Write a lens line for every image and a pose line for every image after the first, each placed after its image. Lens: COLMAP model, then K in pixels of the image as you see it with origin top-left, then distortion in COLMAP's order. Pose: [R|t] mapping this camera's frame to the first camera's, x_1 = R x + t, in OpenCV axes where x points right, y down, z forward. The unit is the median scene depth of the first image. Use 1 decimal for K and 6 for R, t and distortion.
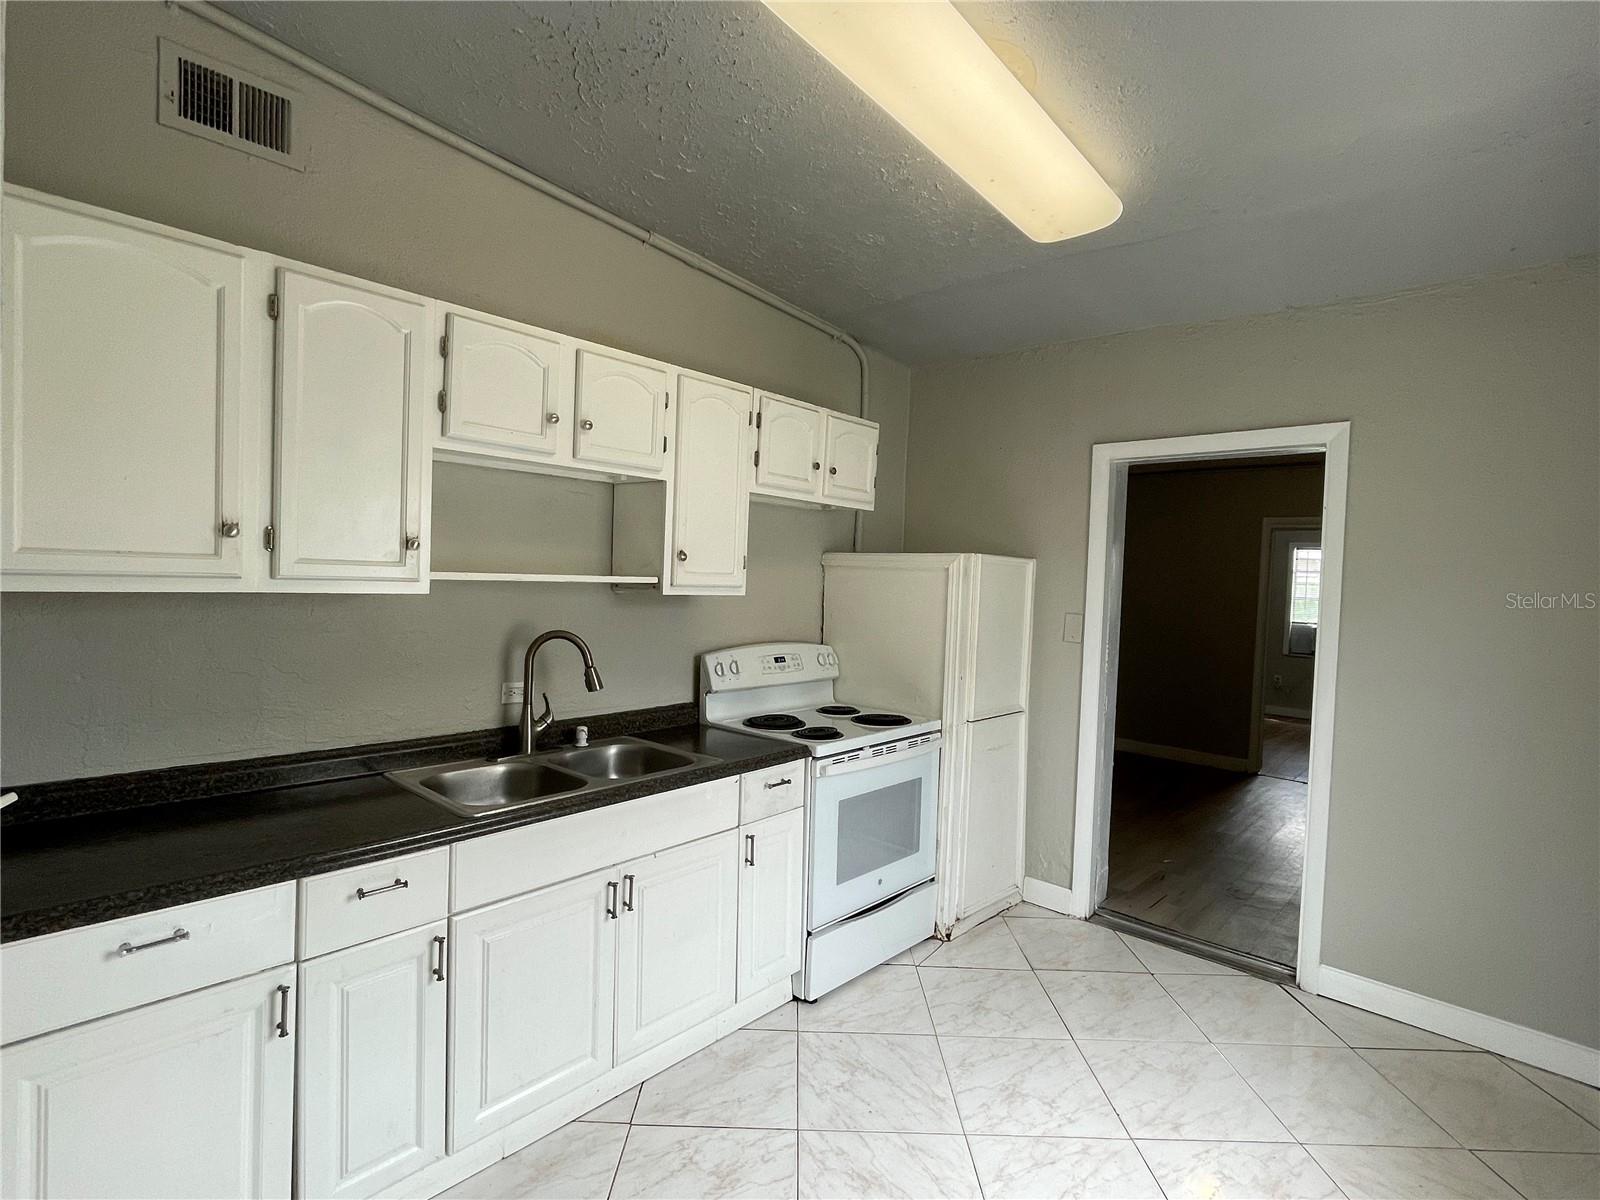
lens RADIAL K [[795.3, 0, 800.0], [0, 795.3, 600.0], [0, 0, 1]] dist [-0.006135, -0.000517]
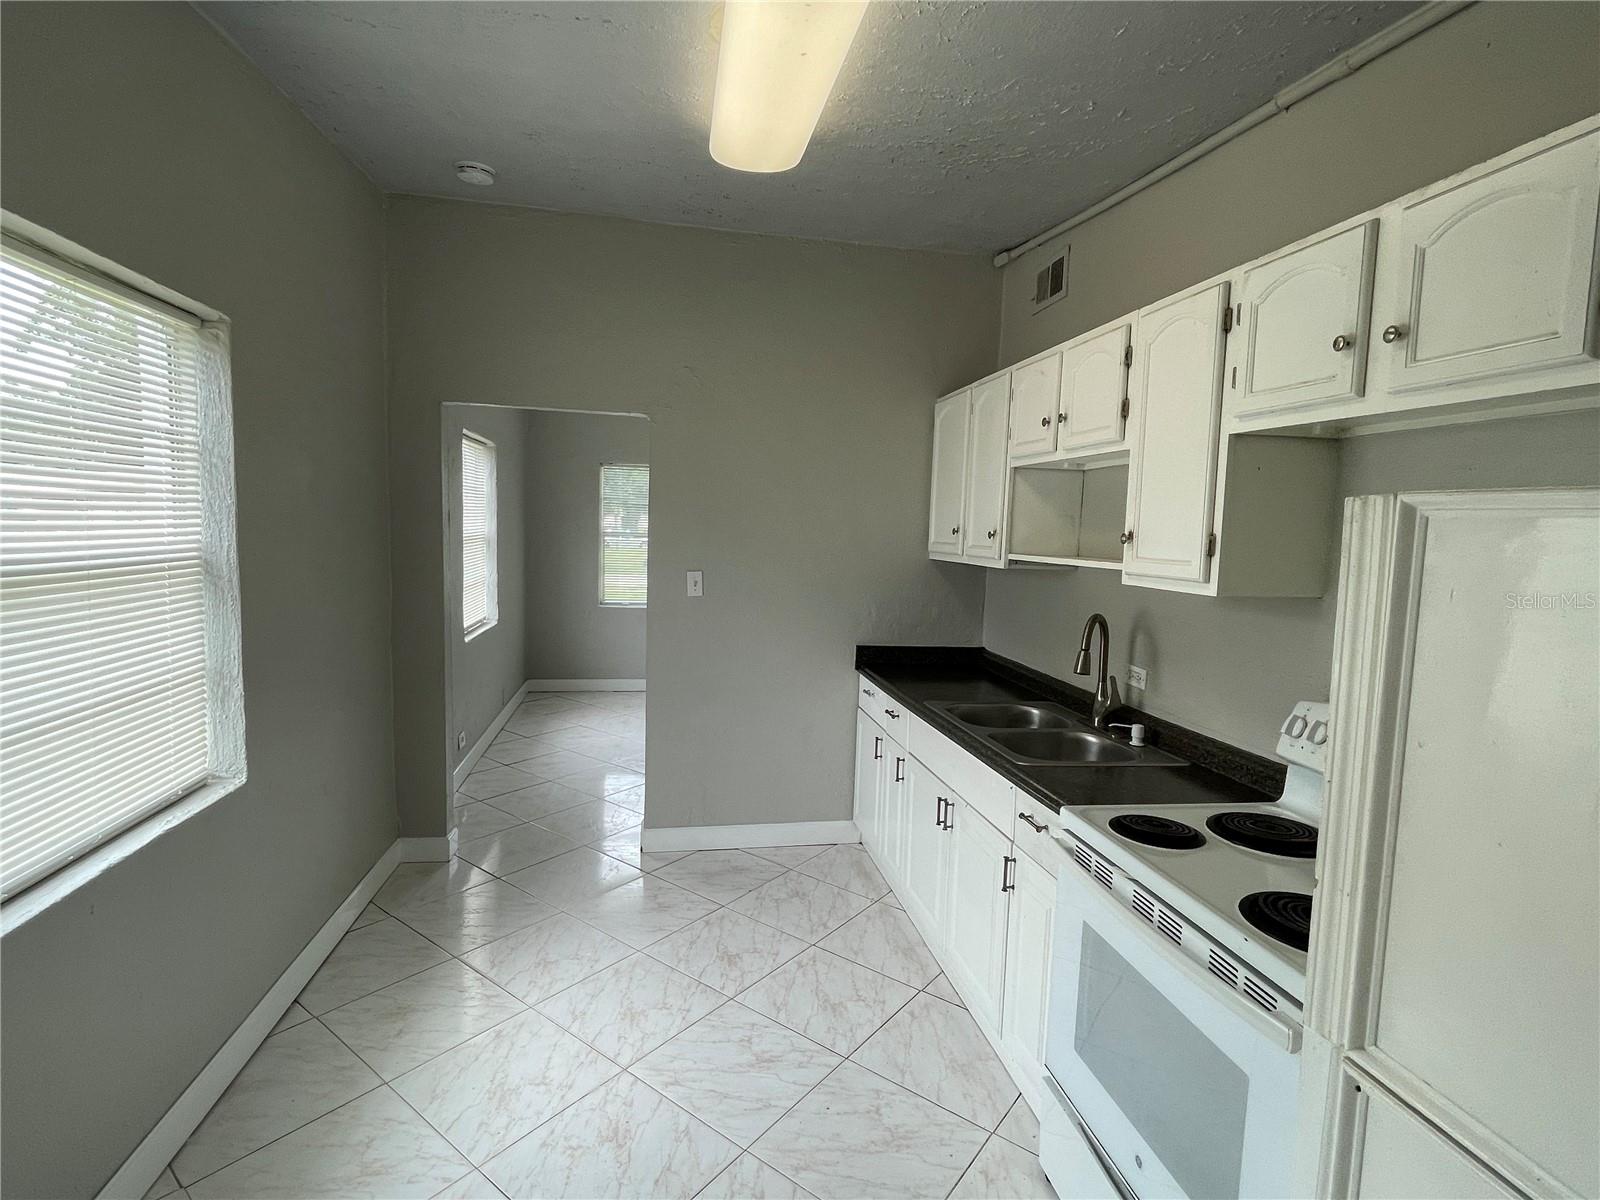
lens RADIAL K [[795.3, 0, 800.0], [0, 795.3, 600.0], [0, 0, 1]] dist [-0.006135, -0.000517]
pose [[-0.614762, 0.023666, -0.788357, 0.811259], [-0.078251, 0.992788, 0.090824, -0.046407], [0.784821, 0.117525, -0.608477, 1.415534]]
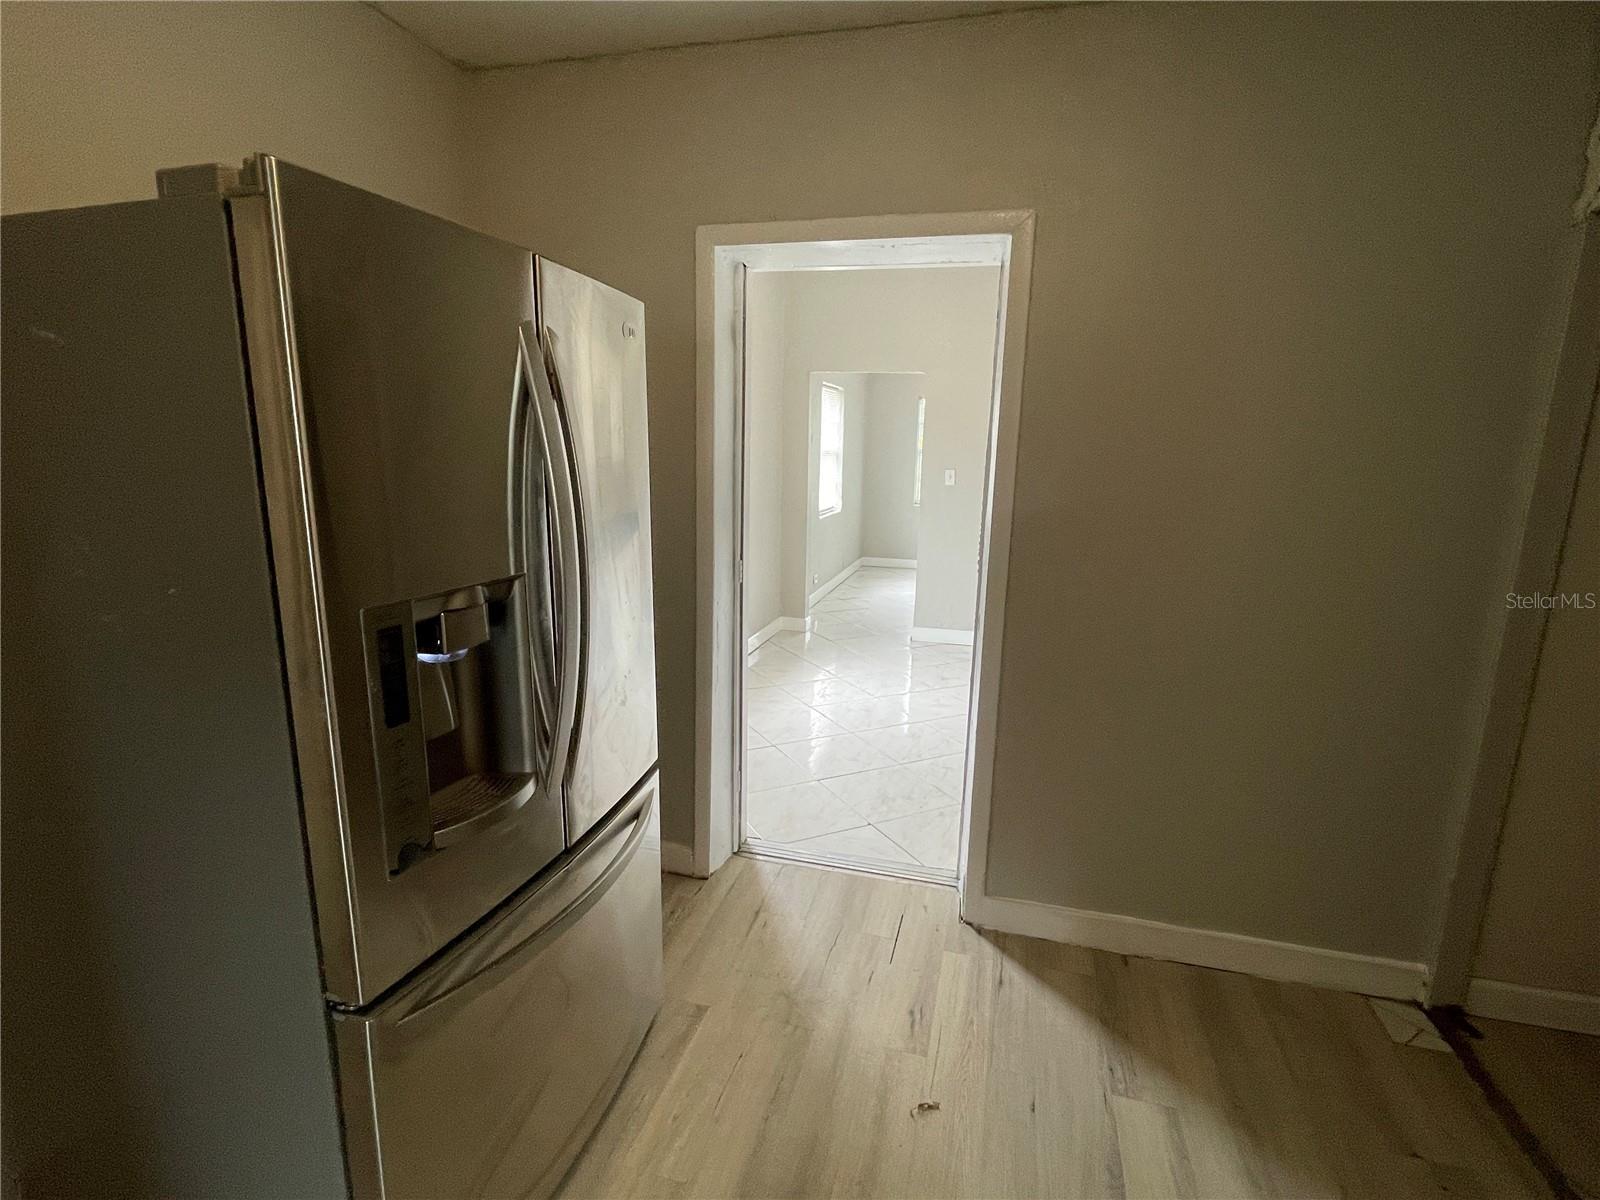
lens RADIAL K [[795.3, 0, 800.0], [0, 795.3, 600.0], [0, 0, 1]] dist [-0.006135, -0.000517]
pose [[-0.888675, 0.042318, -0.456581, 1.312511], [-0.066942, 0.973091, 0.220484, -0.066351], [0.453626, 0.226503, -0.861928, 2.372584]]
